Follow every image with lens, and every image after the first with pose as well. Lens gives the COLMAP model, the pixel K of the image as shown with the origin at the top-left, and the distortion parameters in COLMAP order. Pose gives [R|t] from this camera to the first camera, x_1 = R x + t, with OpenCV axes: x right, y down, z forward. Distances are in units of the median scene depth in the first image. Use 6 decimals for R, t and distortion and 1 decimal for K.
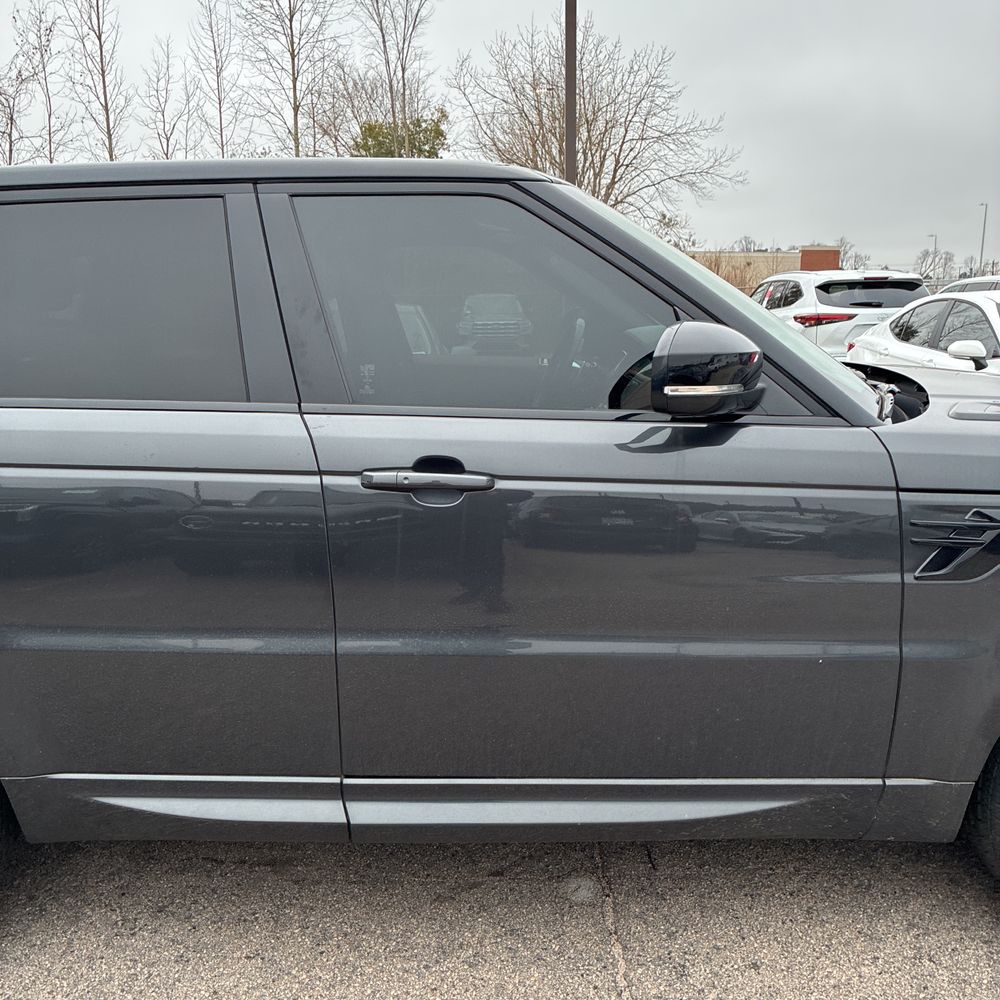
lens RADIAL K [[962.5, 0, 500.1], [0, 962.5, 534.3], [0, 0, 1]] dist [0.023193, -0.003731]
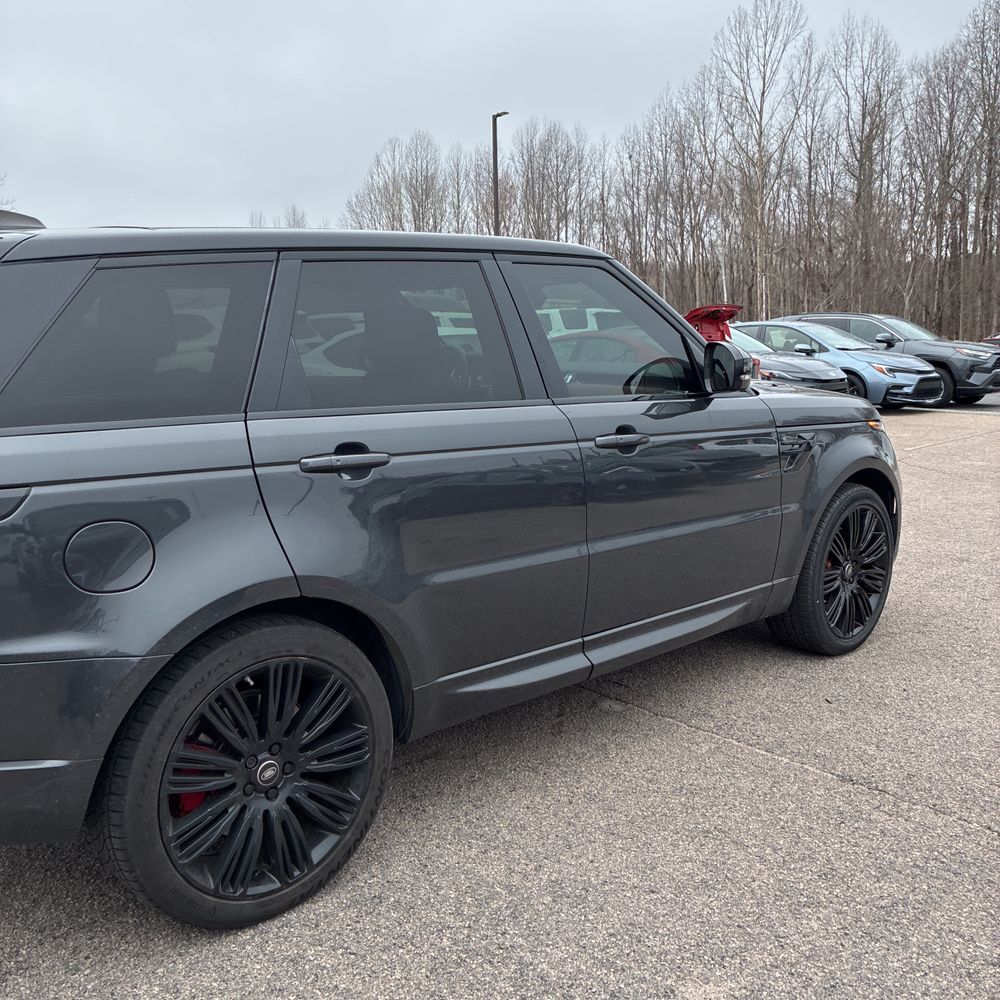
lens RADIAL K [[993.0, 0, 507.0], [0, 993.0, 490.9], [0, 0, 1]] dist [0.031774, -0.012707]
pose [[0.726345, -0.111711, 0.678192, -0.788887], [0.133307, 0.990864, 0.020442, -0.018119], [-0.674279, 0.075559, 0.734601, -0.065549]]
